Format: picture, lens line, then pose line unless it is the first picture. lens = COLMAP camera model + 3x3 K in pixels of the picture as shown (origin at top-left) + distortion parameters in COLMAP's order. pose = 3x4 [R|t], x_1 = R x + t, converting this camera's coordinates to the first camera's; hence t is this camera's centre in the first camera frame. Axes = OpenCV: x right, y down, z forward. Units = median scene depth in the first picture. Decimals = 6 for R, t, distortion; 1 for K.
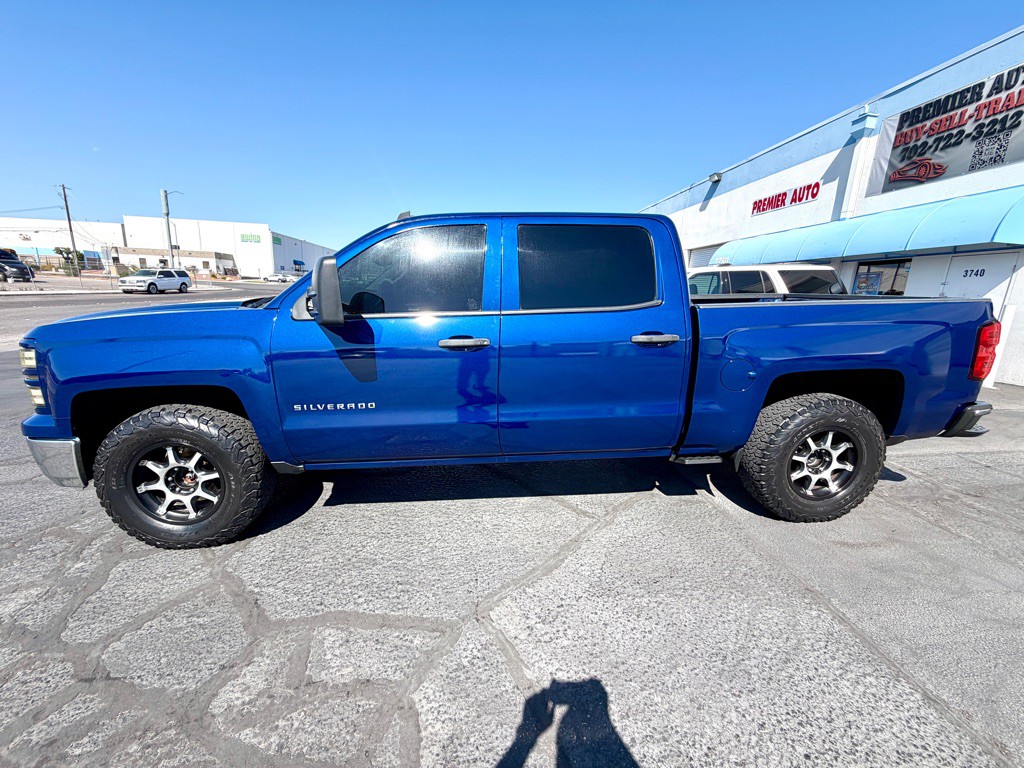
lens RADIAL K [[408.8, 0, 510.3], [0, 408.8, 380.6], [0, 0, 1]] dist [-0.000002, 0.000253]
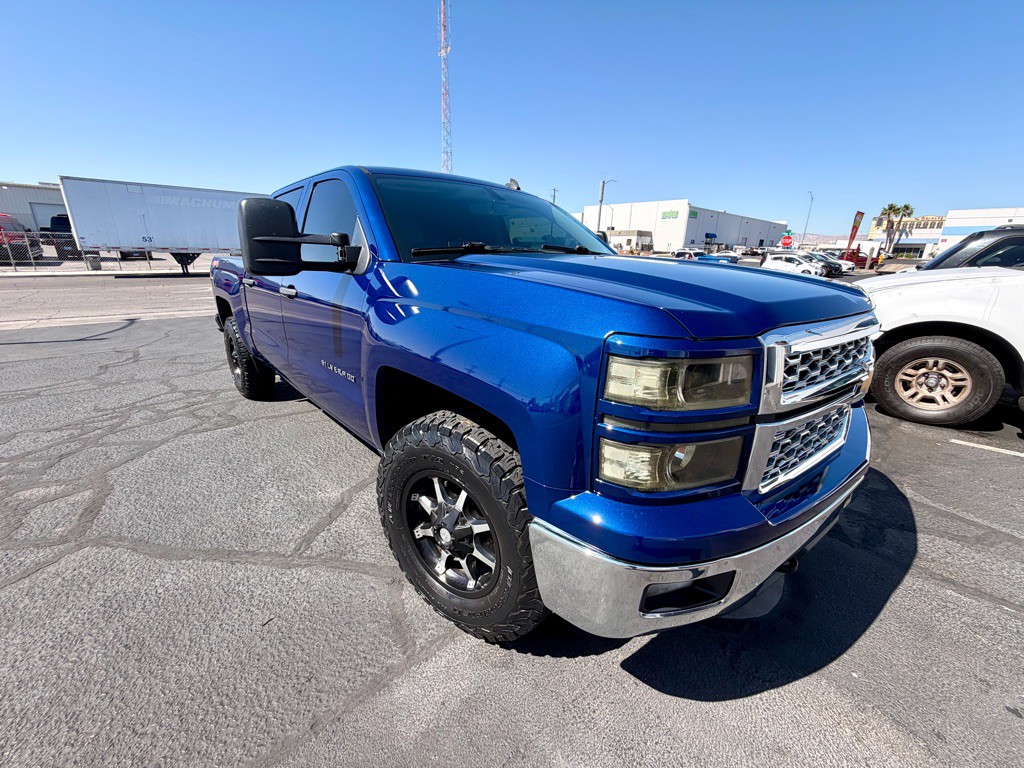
lens RADIAL K [[408.8, 0, 510.5], [0, 408.8, 383.8], [0, 0, 1]] dist [-0.000002, 0.000253]
pose [[0.601260, 0.219997, -0.768172, 0.284493], [-0.168519, 0.974641, 0.147226, -0.041377], [0.781081, 0.040930, 0.623087, 0.248165]]
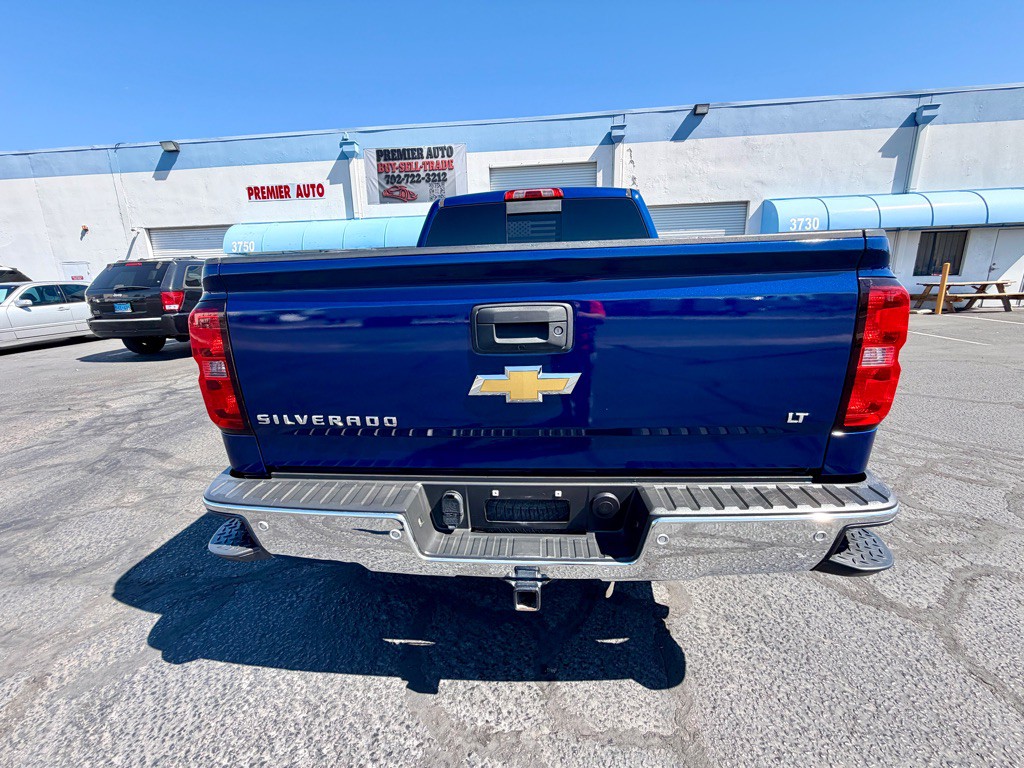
lens RADIAL K [[408.8, 0, 508.9], [0, 408.8, 381.8], [0, 0, 1]] dist [-0.000002, 0.000253]
pose [[0.175637, -0.263686, 0.948484, -0.525589], [0.241529, 0.945556, 0.218147, -0.070934], [-0.954367, 0.190771, 0.229762, 0.353563]]
